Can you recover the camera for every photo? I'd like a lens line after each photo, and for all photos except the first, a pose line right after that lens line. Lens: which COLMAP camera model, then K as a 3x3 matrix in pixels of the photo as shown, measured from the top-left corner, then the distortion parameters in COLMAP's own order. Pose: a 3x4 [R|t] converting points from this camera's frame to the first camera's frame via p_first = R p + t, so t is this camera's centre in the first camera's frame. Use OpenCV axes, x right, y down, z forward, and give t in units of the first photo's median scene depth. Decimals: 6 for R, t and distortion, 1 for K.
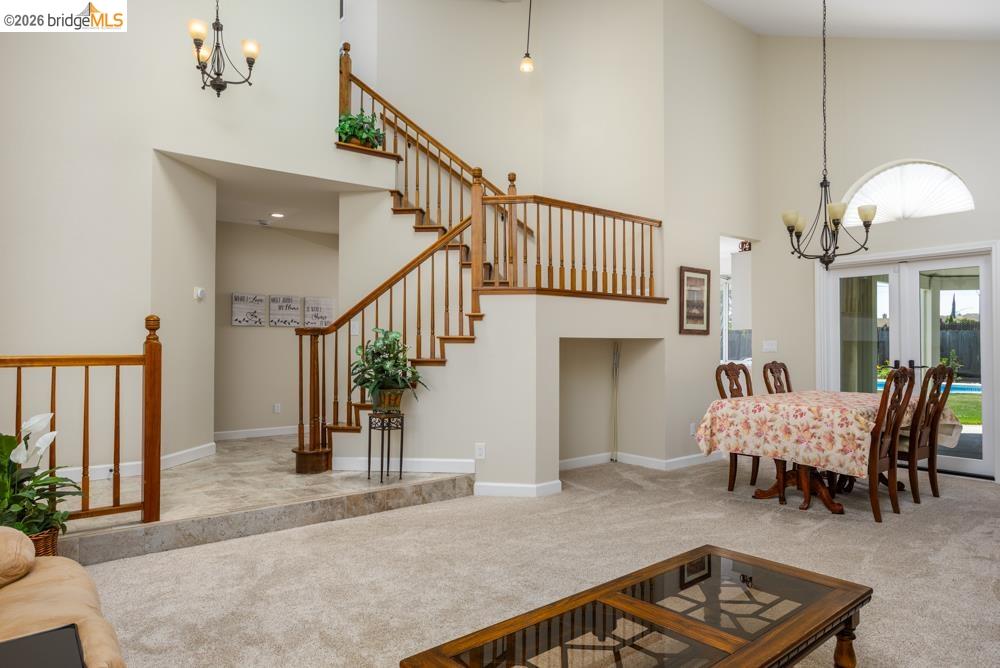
lens RADIAL K [[647.0, 0, 504.7], [0, 647.0, 332.5], [0, 0, 1]] dist [0.006328, 0.009342]
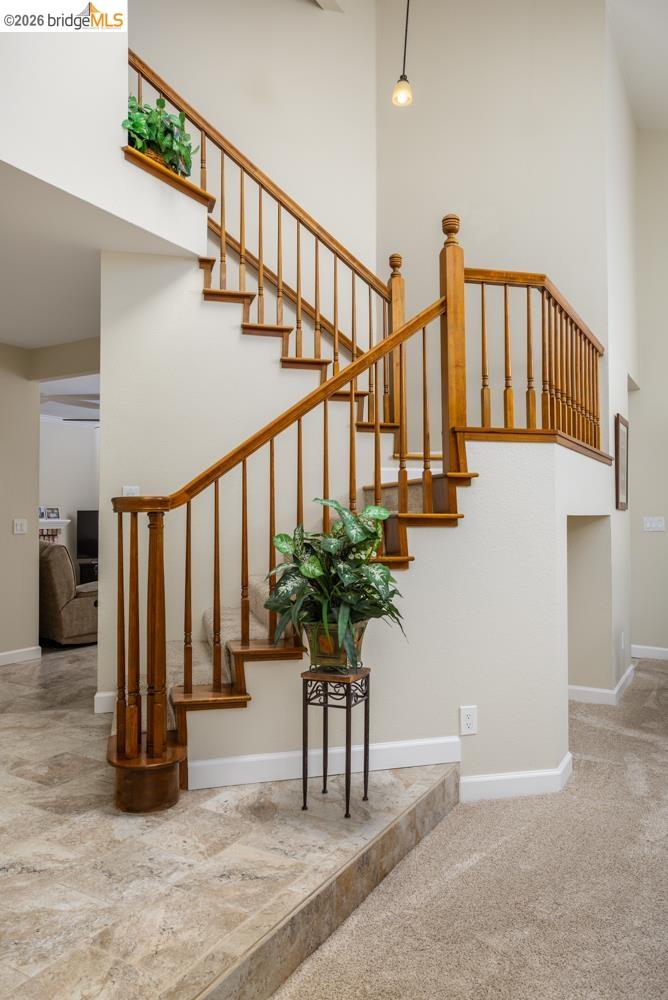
lens RADIAL K [[700.6, 0, 330.0], [0, 700.6, 504.0], [0, 0, 1]] dist [-0.012737, 0.017702]
pose [[0.931813, 0.001421, 0.362936, -0.381174], [-0.000502, 0.999996, -0.002626, -0.001364], [-0.362938, 0.002265, 0.931811, 0.501245]]
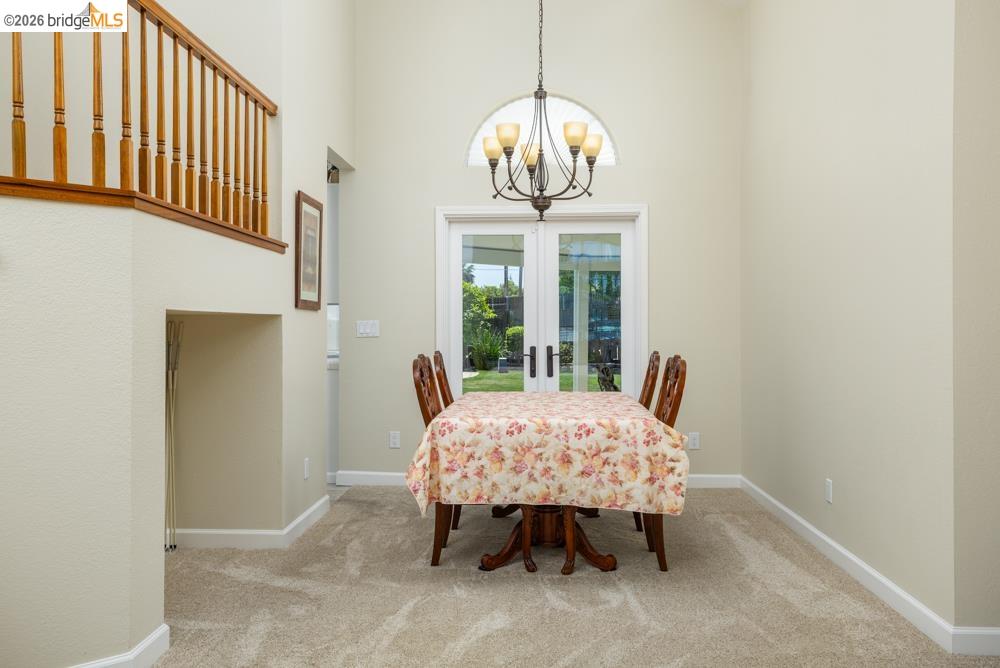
lens RADIAL K [[822.1, 0, 498.0], [0, 822.1, 329.2], [0, 0, 1]] dist [-0.005702, 0.017256]
pose [[0.661971, -0.000661, 0.749529, -0.204955], [-0.014118, 0.999811, 0.013350, 0.011596], [-0.749397, -0.019419, 0.661837, 0.472969]]
